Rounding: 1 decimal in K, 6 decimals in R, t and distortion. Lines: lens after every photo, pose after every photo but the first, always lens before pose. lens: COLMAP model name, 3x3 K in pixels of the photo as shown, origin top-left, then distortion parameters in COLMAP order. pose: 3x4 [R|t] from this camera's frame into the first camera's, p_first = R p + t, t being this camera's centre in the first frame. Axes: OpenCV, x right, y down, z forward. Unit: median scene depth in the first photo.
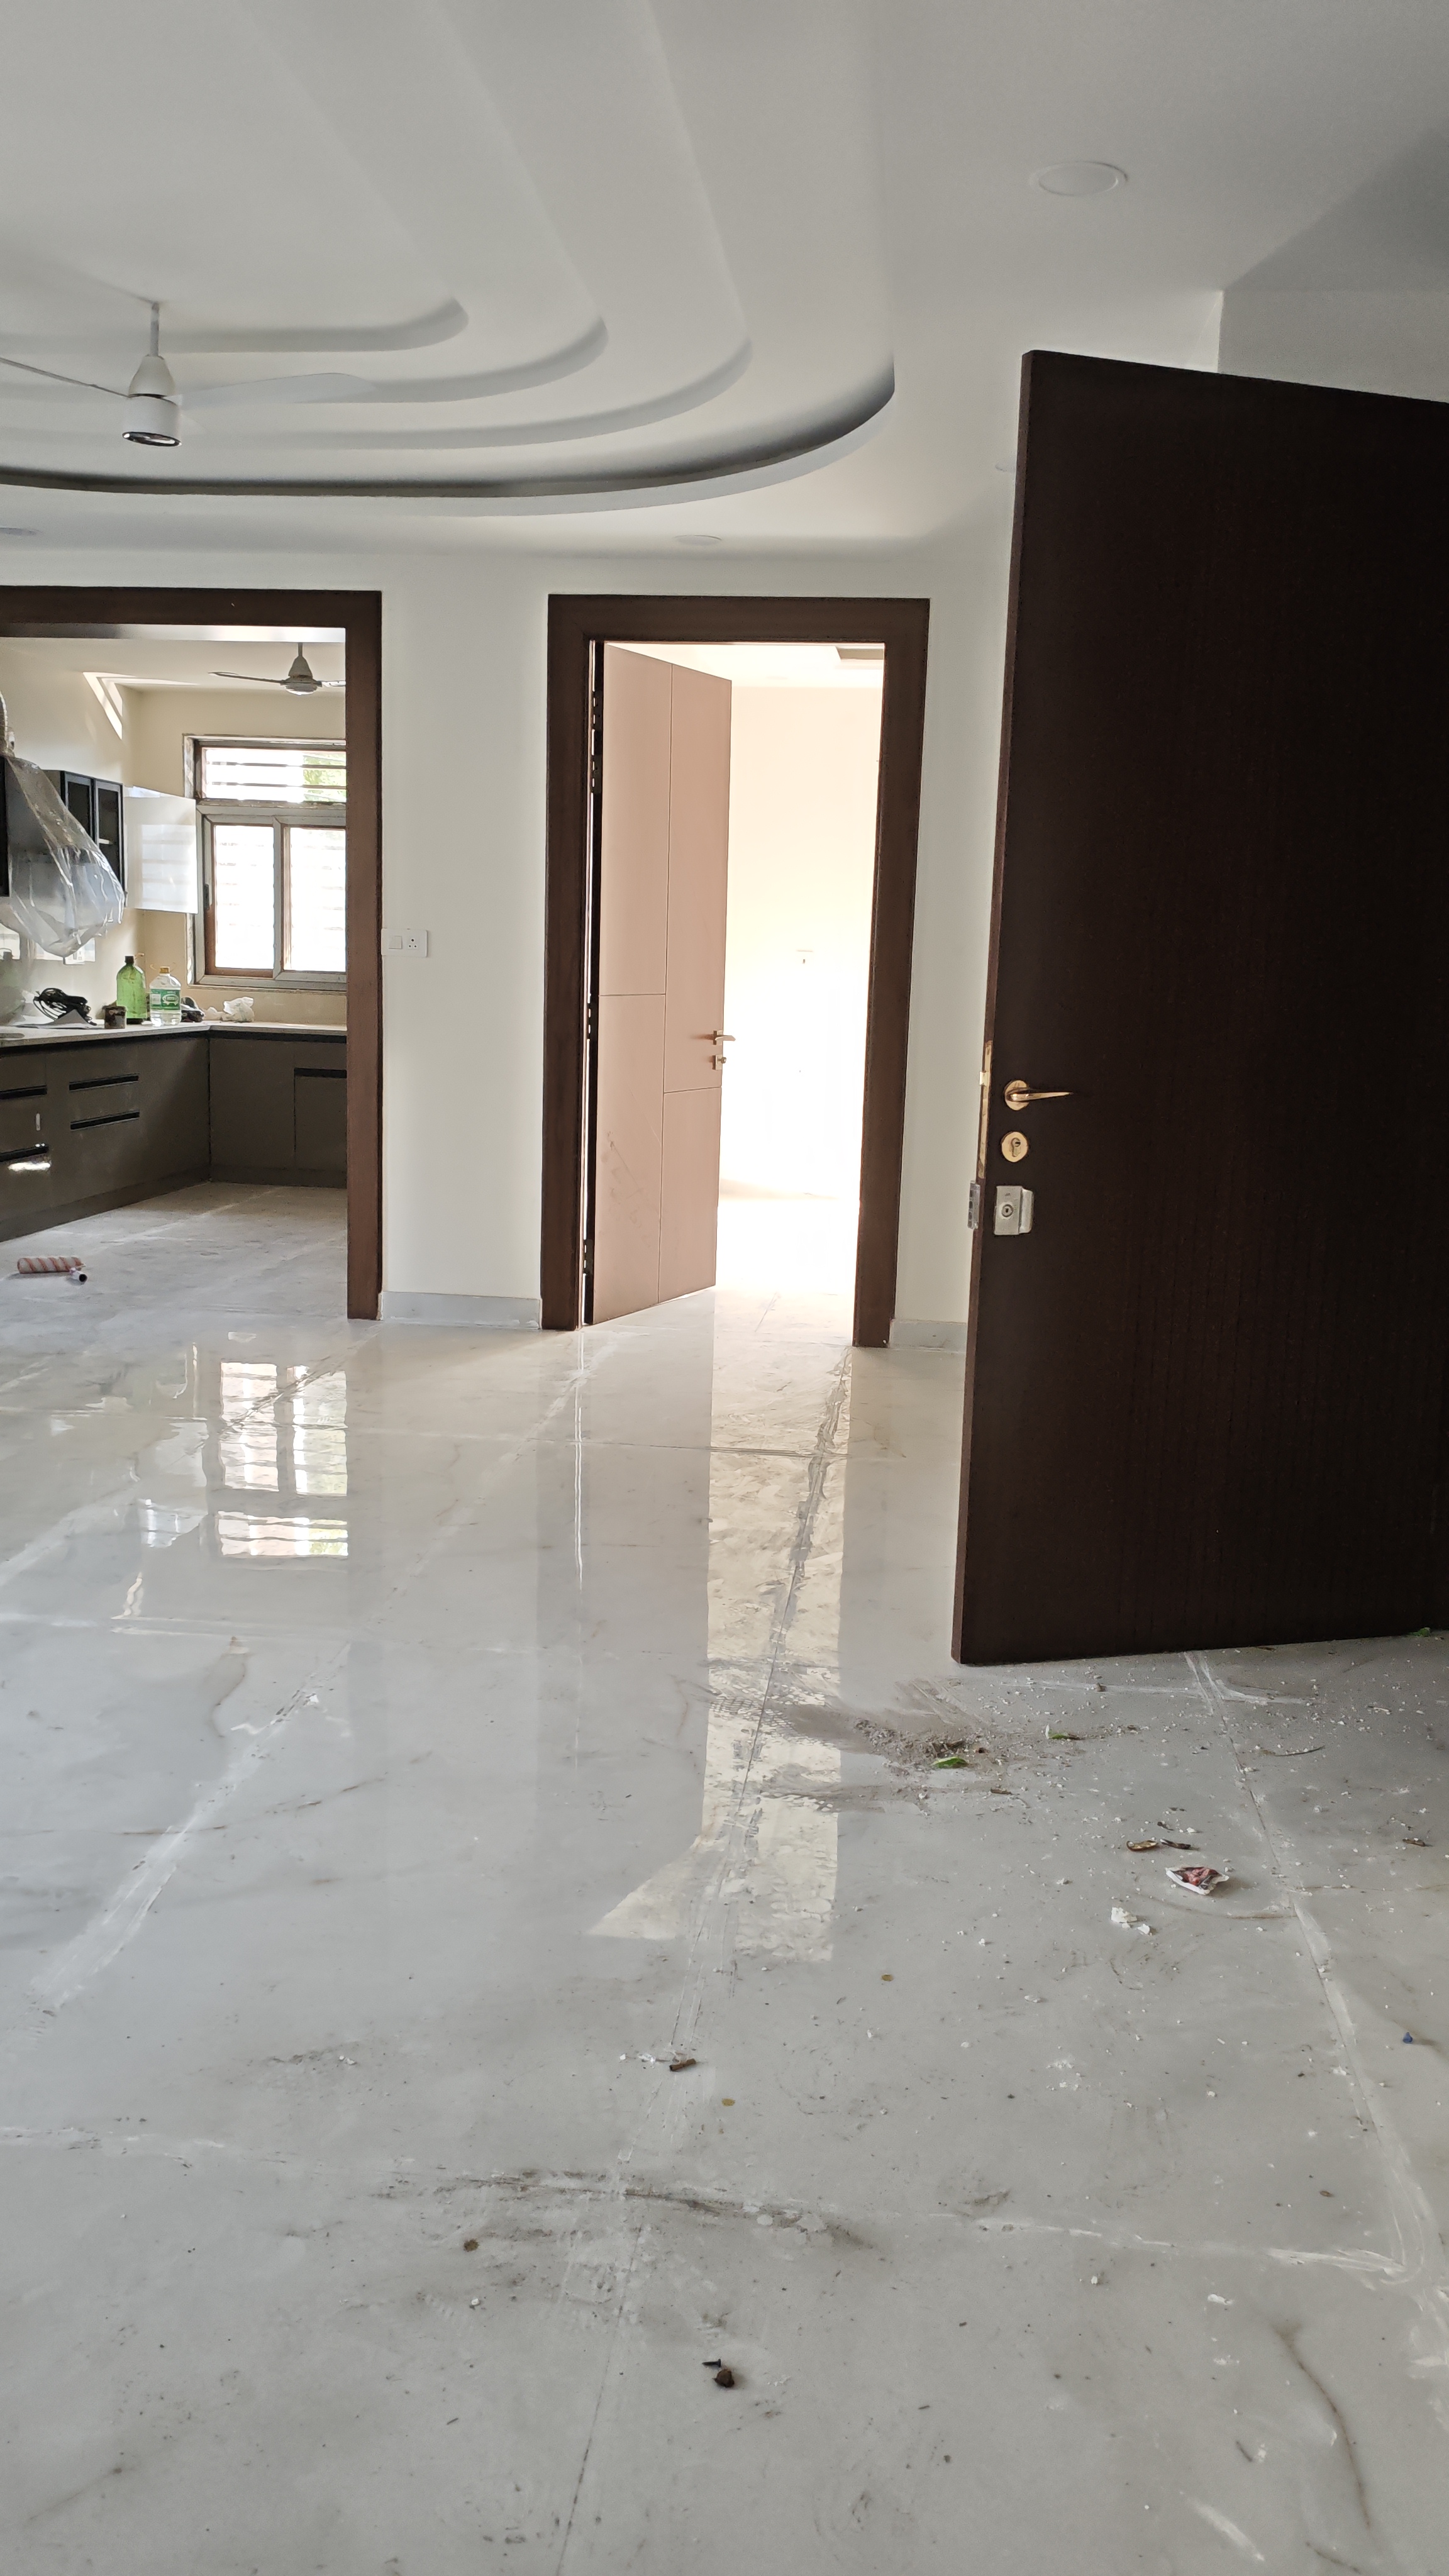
lens RADIAL K [[1962.9, 0, 722.4], [0, 1962.9, 1319.2], [0, 0, 1]] dist [0.056875, -0.108475]
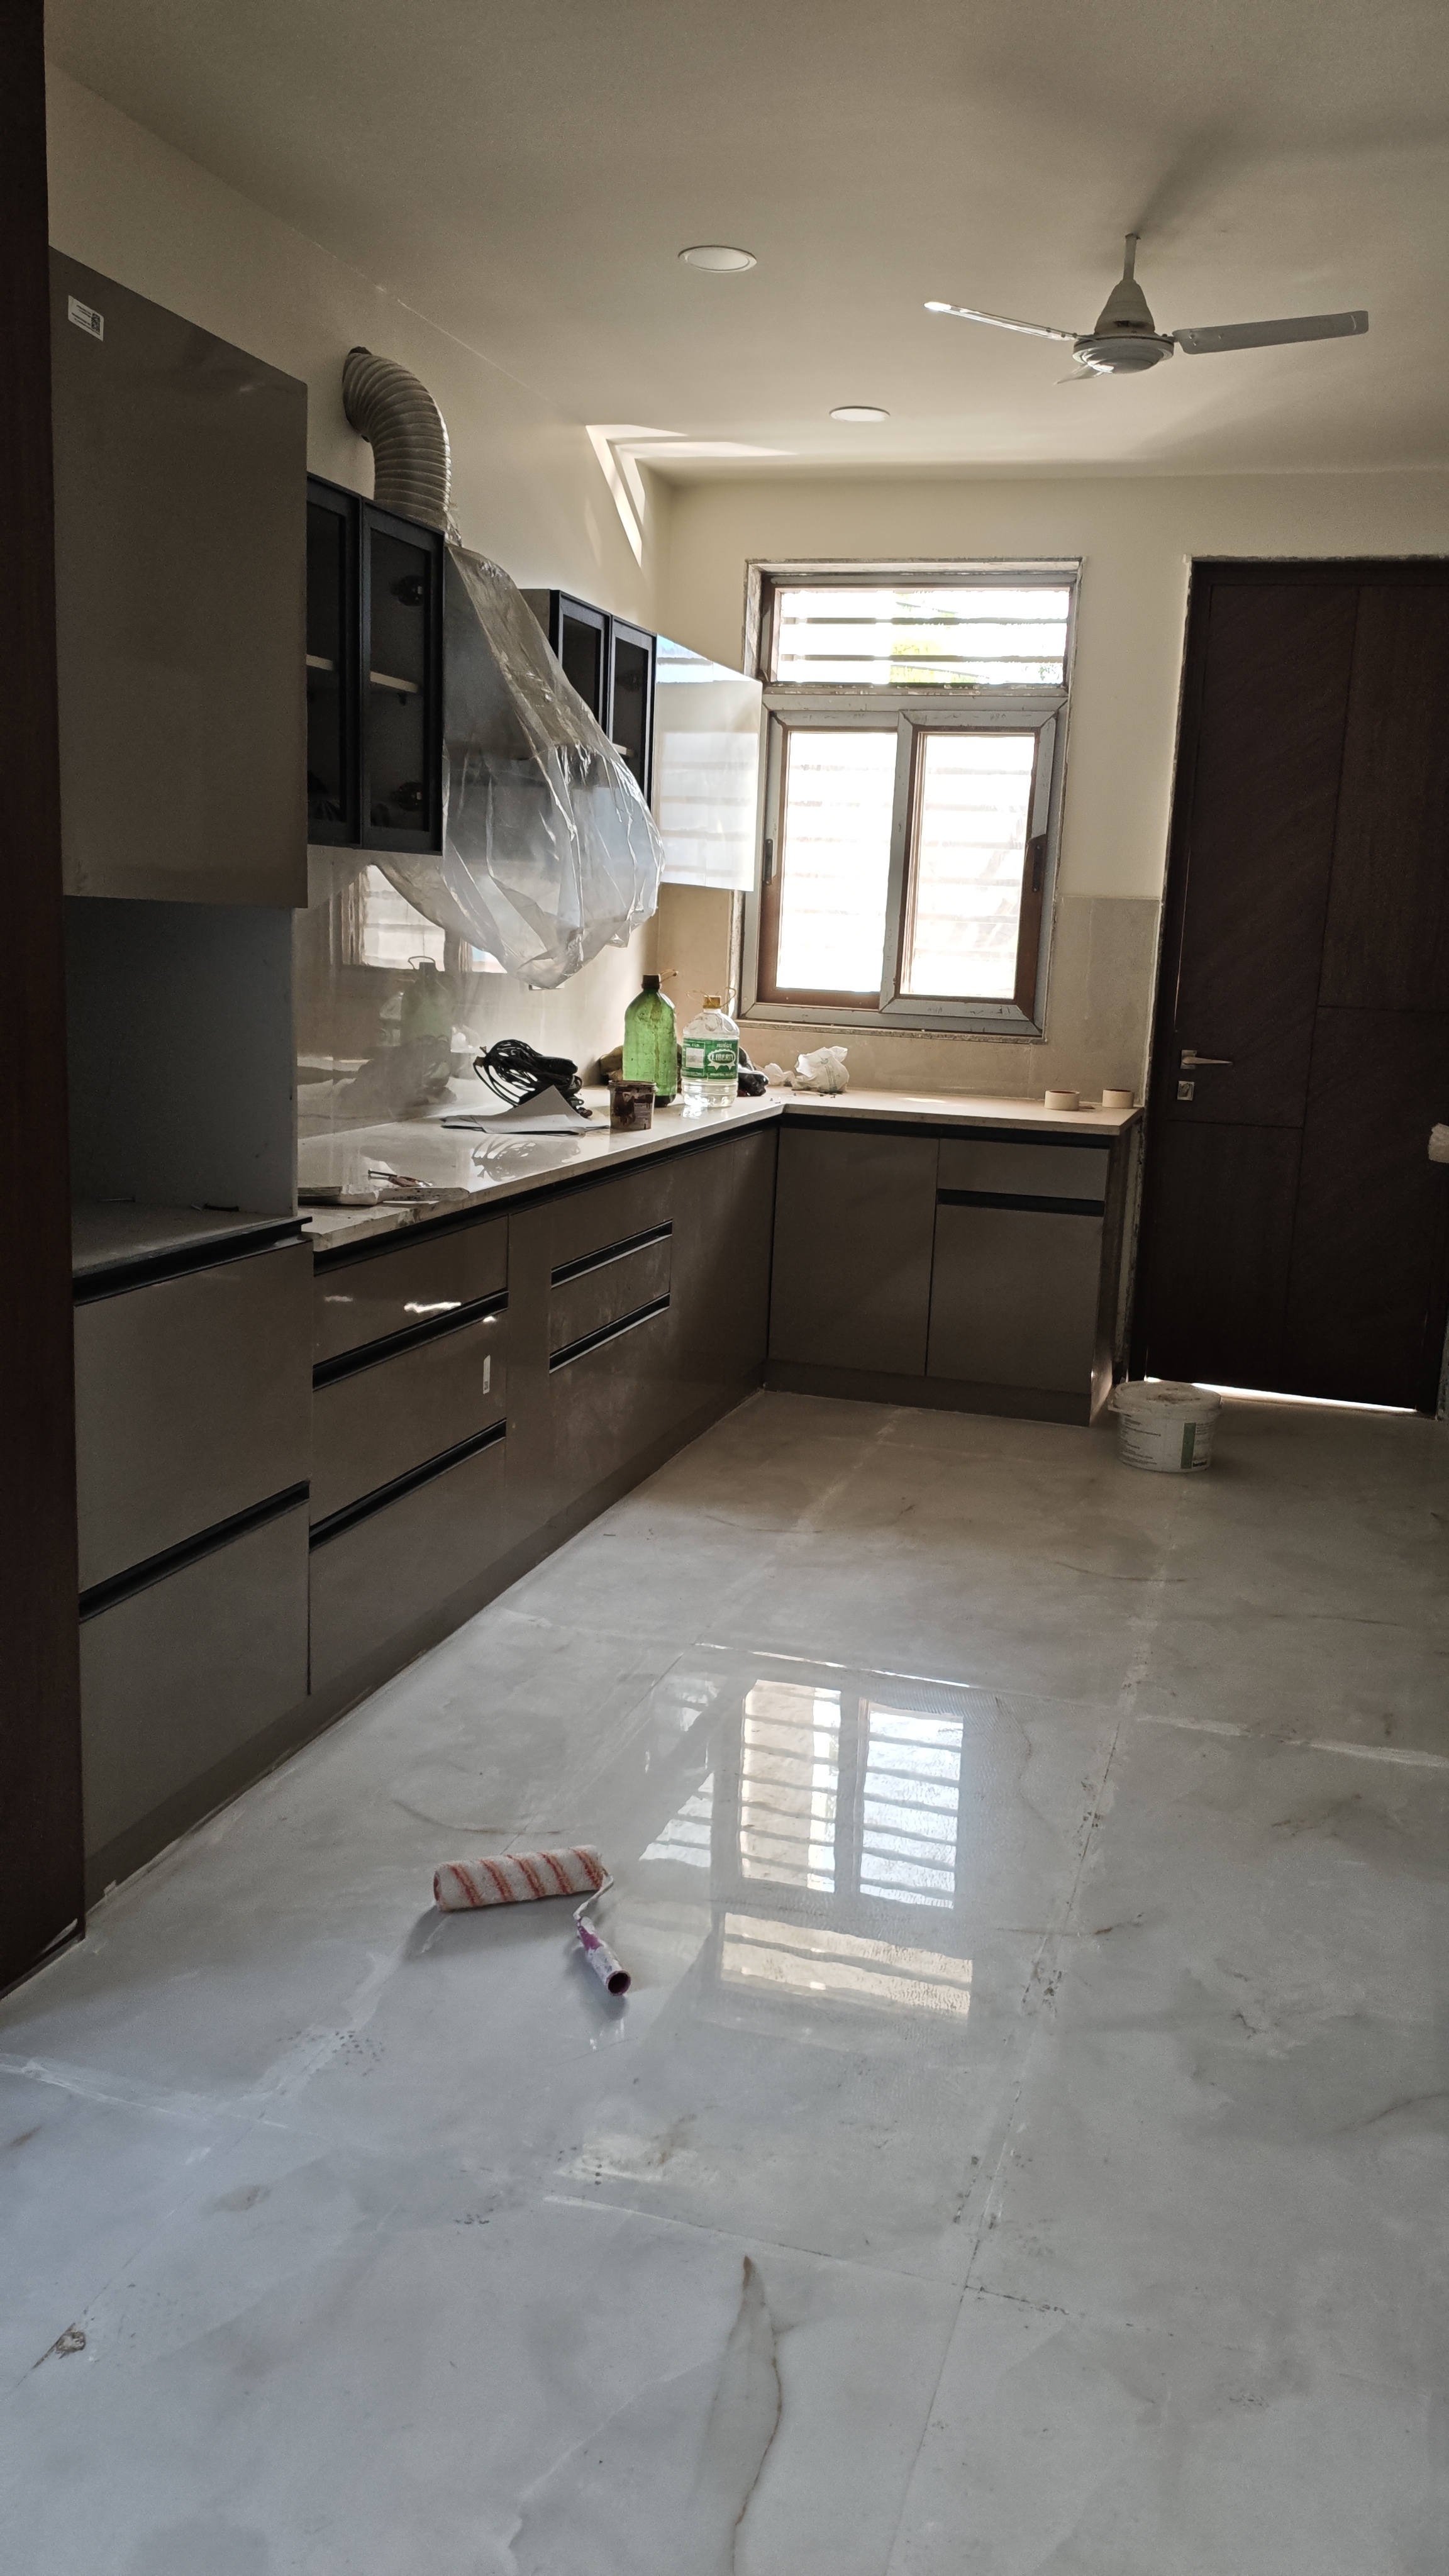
lens RADIAL K [[1962.9, 0, 722.4], [0, 1962.9, 1319.2], [0, 0, 1]] dist [0.056875, -0.108475]
pose [[0.982435, 0.045054, -0.181085, -0.201665], [-0.042644, 0.998943, 0.017182, -0.113055], [0.181668, -0.009158, 0.983317, 0.541535]]
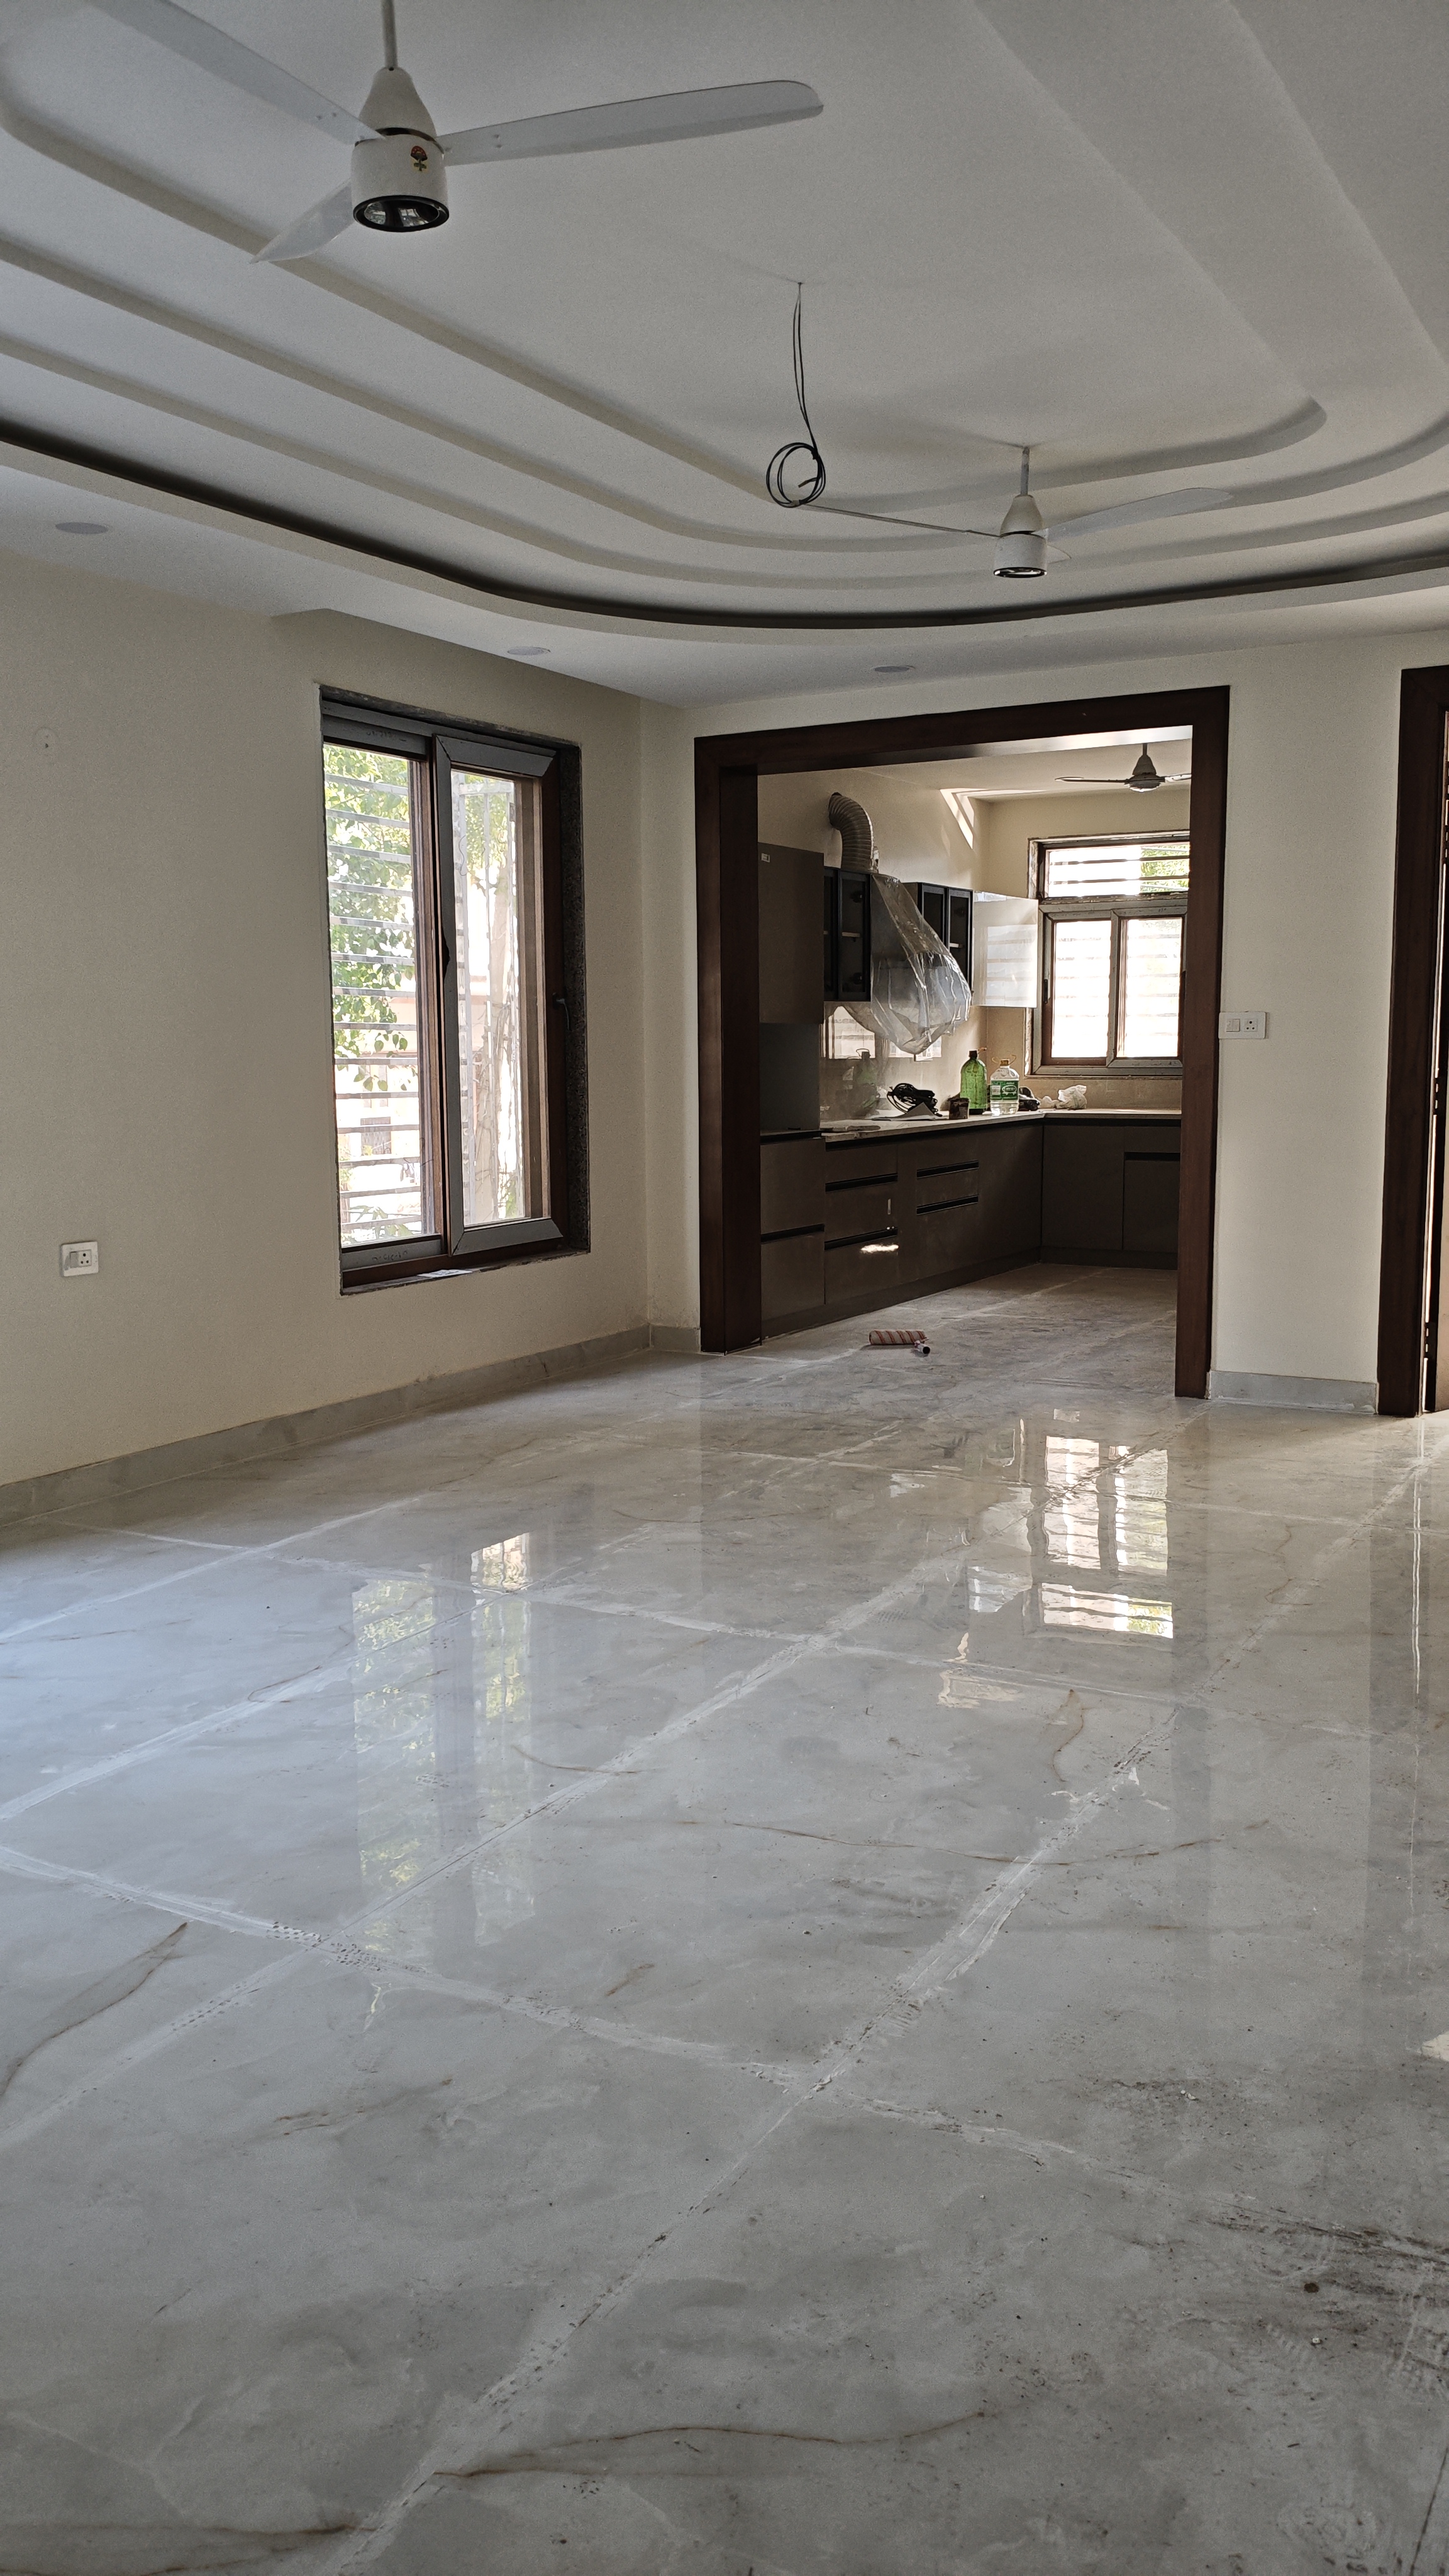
lens RADIAL K [[1962.9, 0, 722.4], [0, 1962.9, 1319.2], [0, 0, 1]] dist [0.056875, -0.108475]
pose [[0.917494, 0.016064, -0.397426, -0.001724], [-0.032946, 0.998820, -0.035687, 0.002667], [0.396384, 0.045837, 0.916940, -0.018358]]
